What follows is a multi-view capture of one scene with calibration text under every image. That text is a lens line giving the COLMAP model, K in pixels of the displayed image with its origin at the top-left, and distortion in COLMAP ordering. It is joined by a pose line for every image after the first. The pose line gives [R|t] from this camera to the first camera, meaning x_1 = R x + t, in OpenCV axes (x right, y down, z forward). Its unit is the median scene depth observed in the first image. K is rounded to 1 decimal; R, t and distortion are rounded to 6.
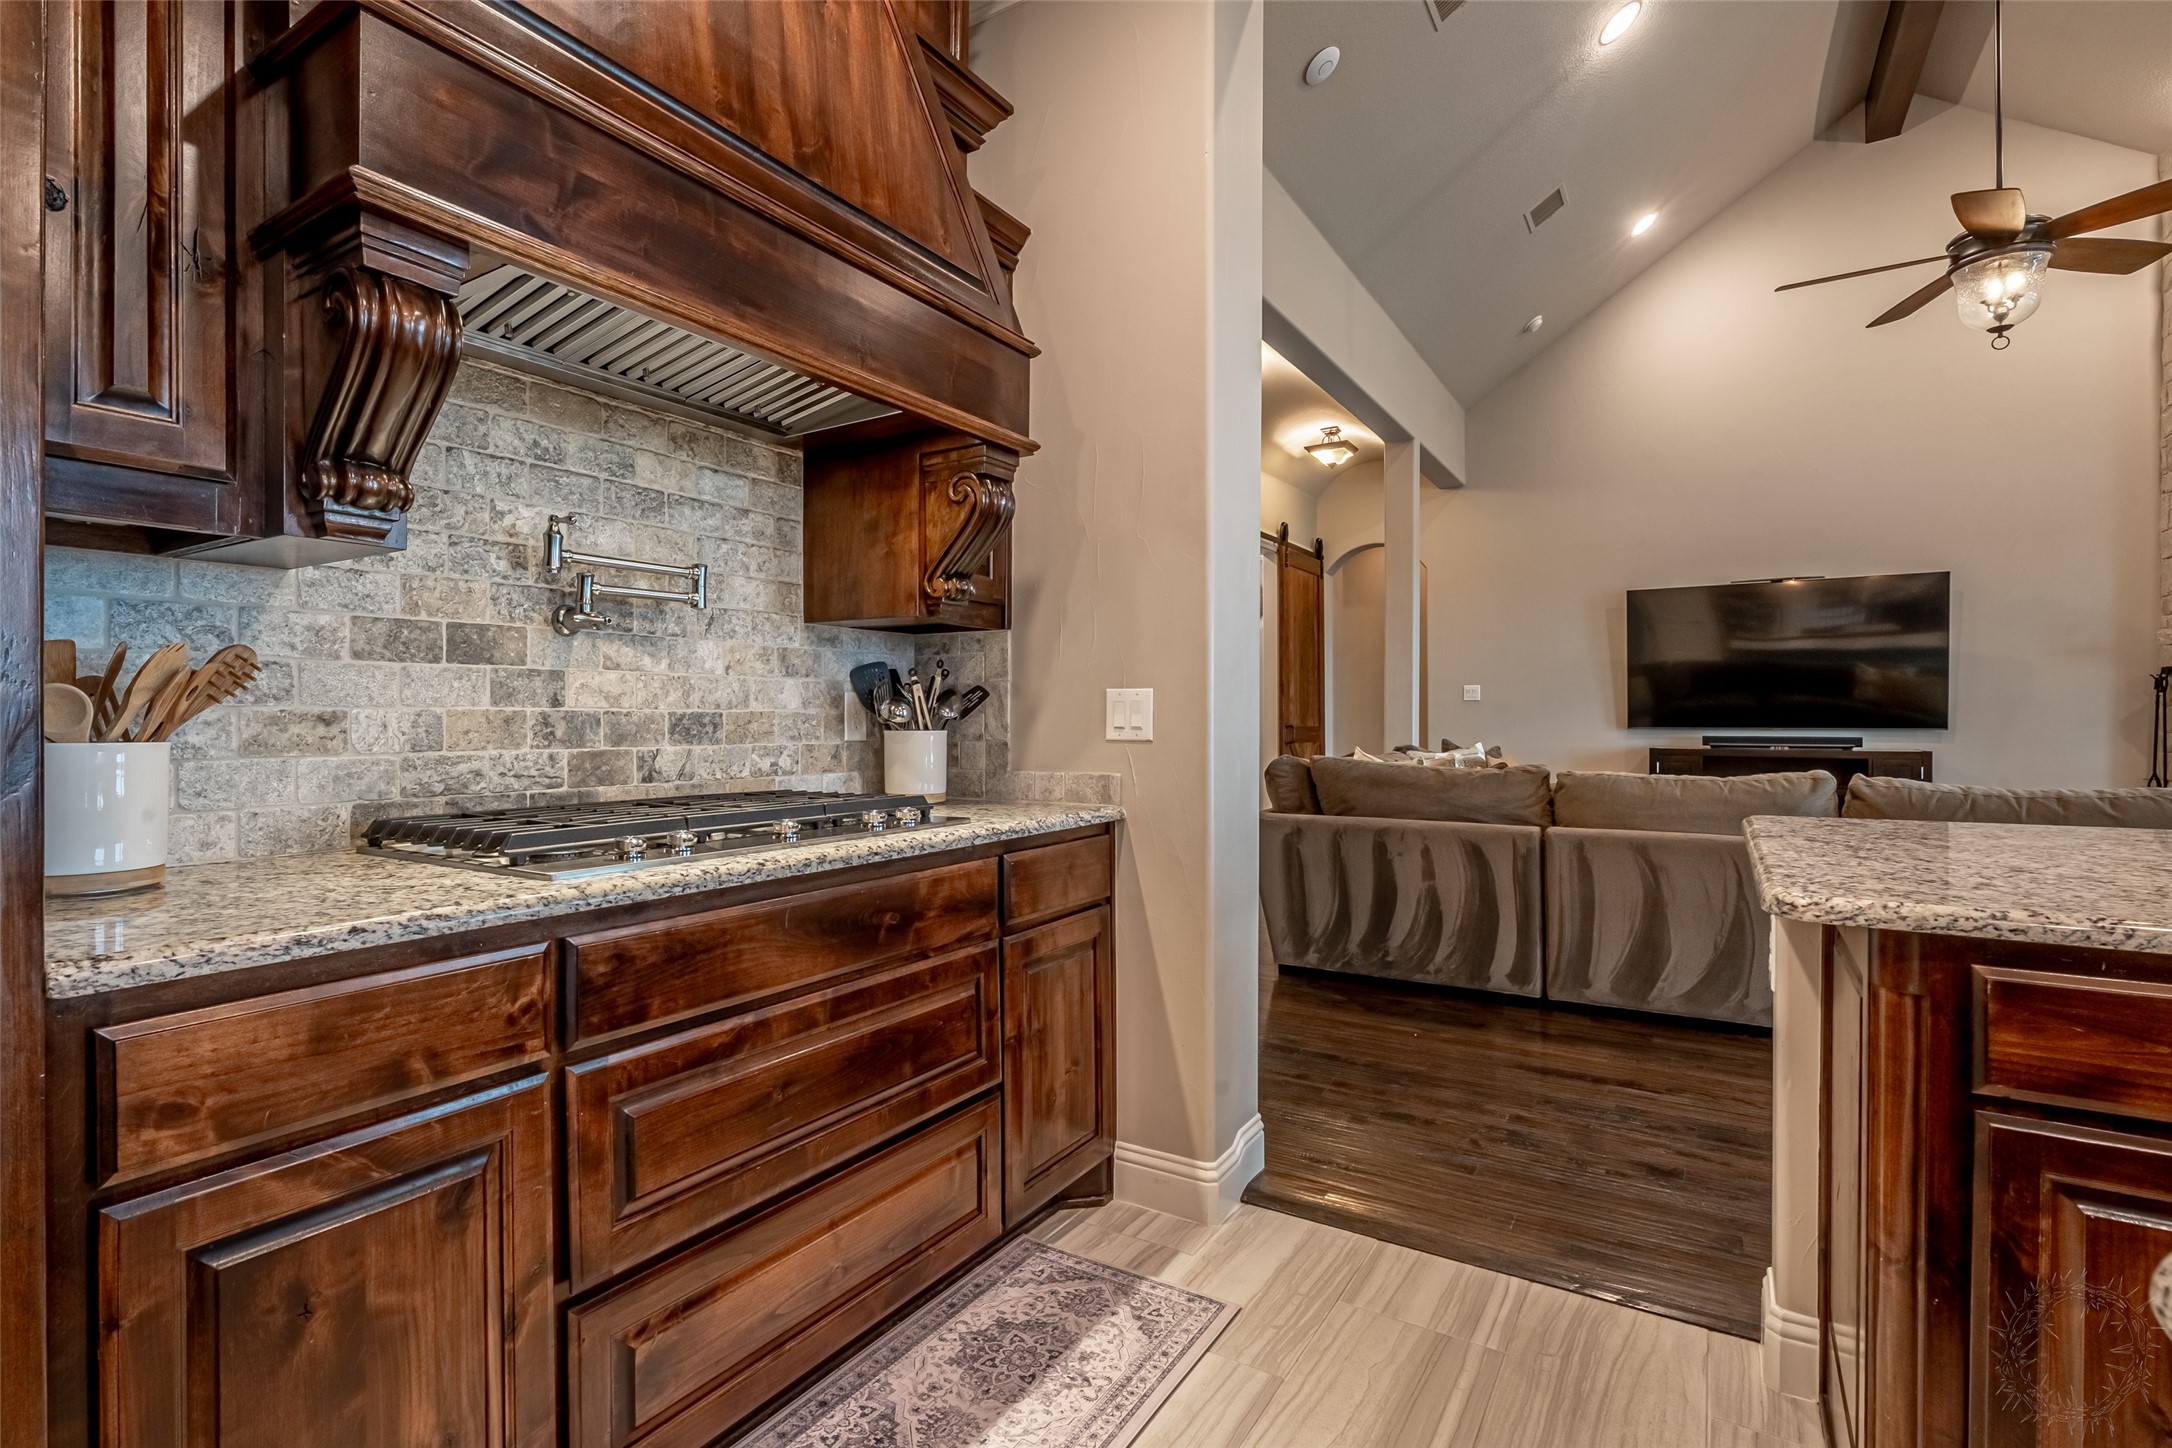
lens RADIAL K [[1048.2, 0, 1013.2], [0, 1048.2, 717.9], [0, 0, 1]] dist [-0.000734, -0.000009]
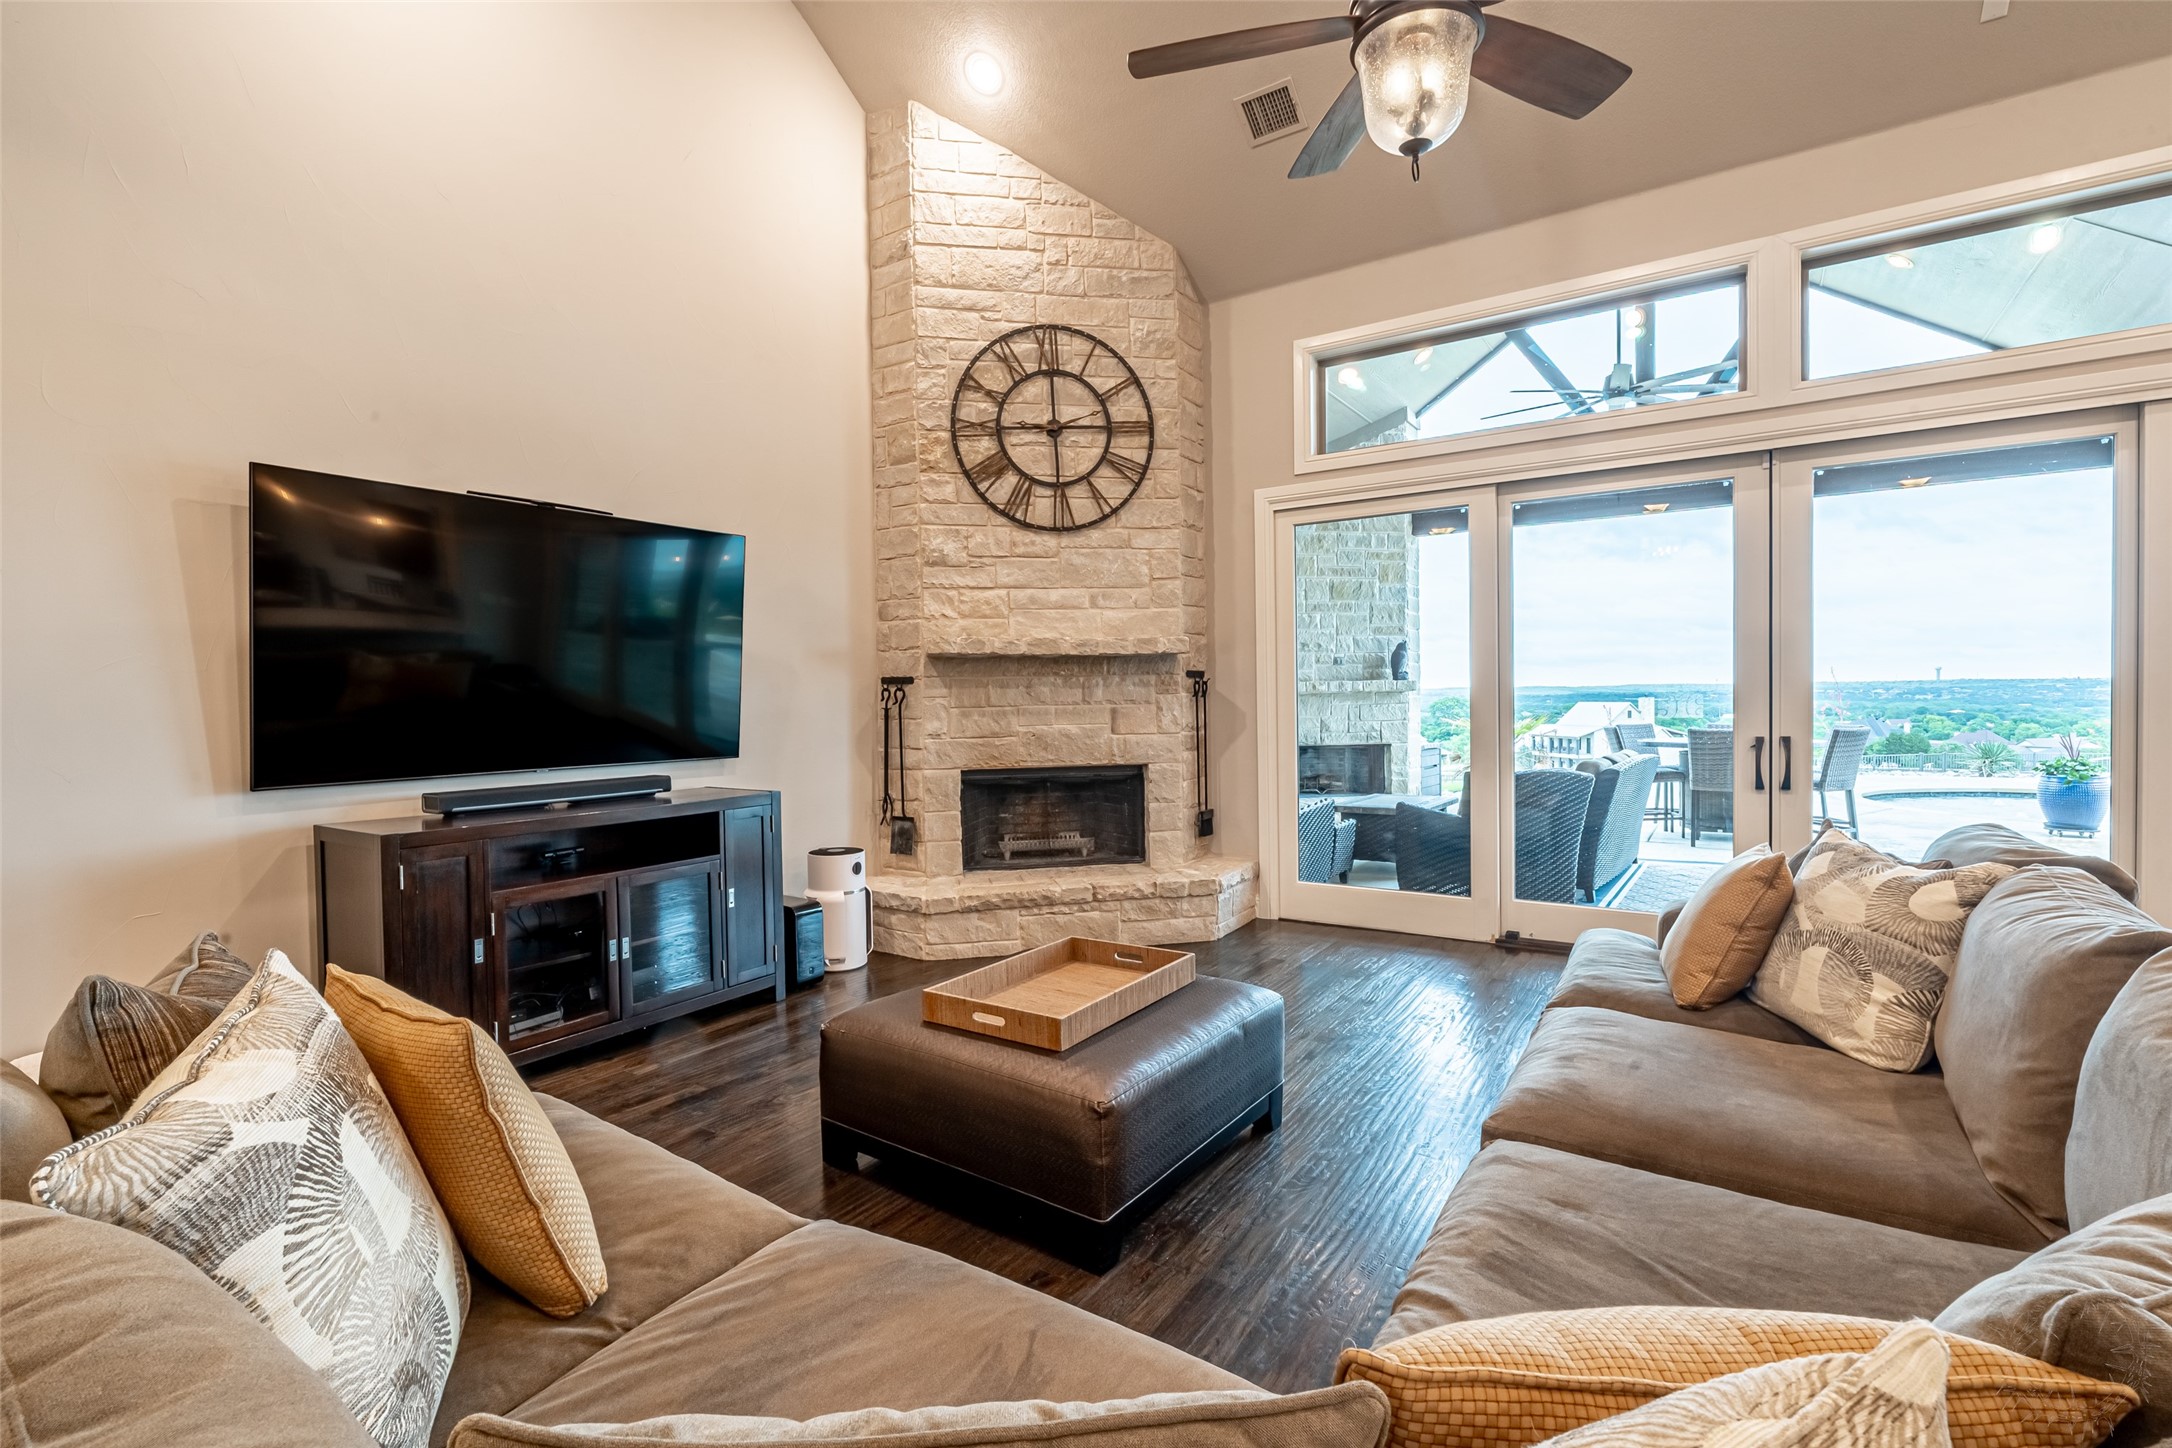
lens RADIAL K [[981.9, 0, 1081.2], [0, 981.9, 717.2], [0, 0, 1]] dist [-0.002921, 0.000313]
pose [[-0.017049, -0.020739, 0.999640, 0.682405], [0.014590, 0.999673, 0.020989, -0.086594], [-0.999748, 0.014943, -0.016741, 2.478164]]
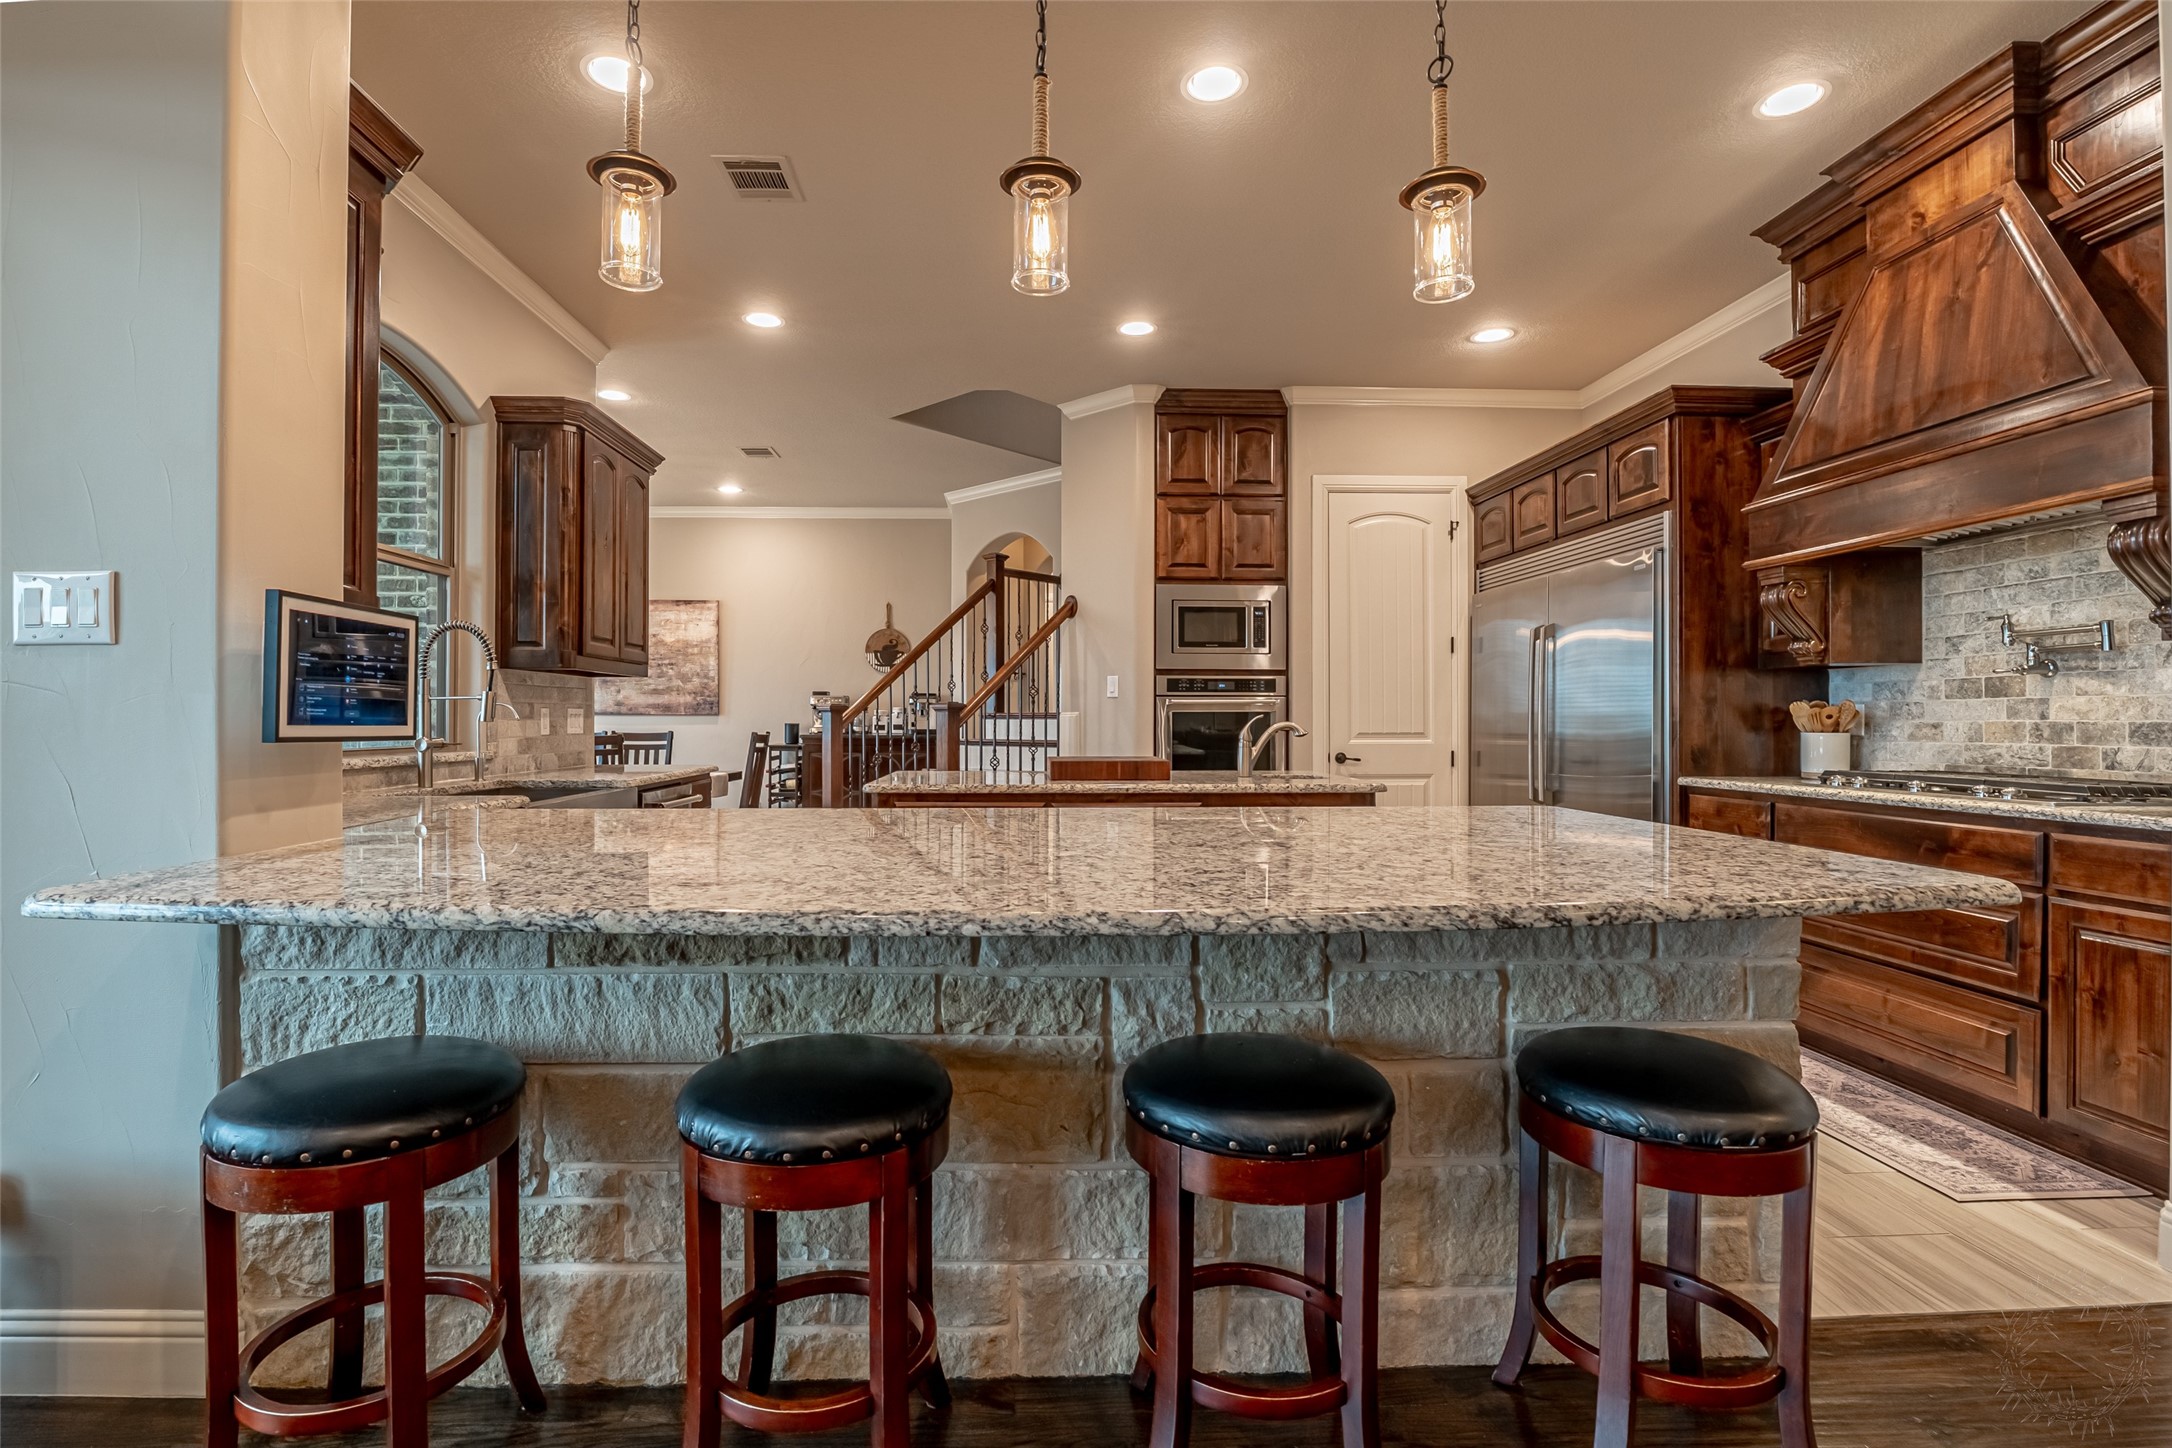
lens RADIAL K [[1011.8, 0, 1051.0], [0, 1011.8, 718.6], [0, 0, 1]] dist [-0.017969, 0.001722]
pose [[-0.805497, -0.001900, -0.592597, 1.746091], [-0.000509, 0.999997, -0.002513, -0.006685], [0.592600, -0.001723, -0.805495, 1.281930]]
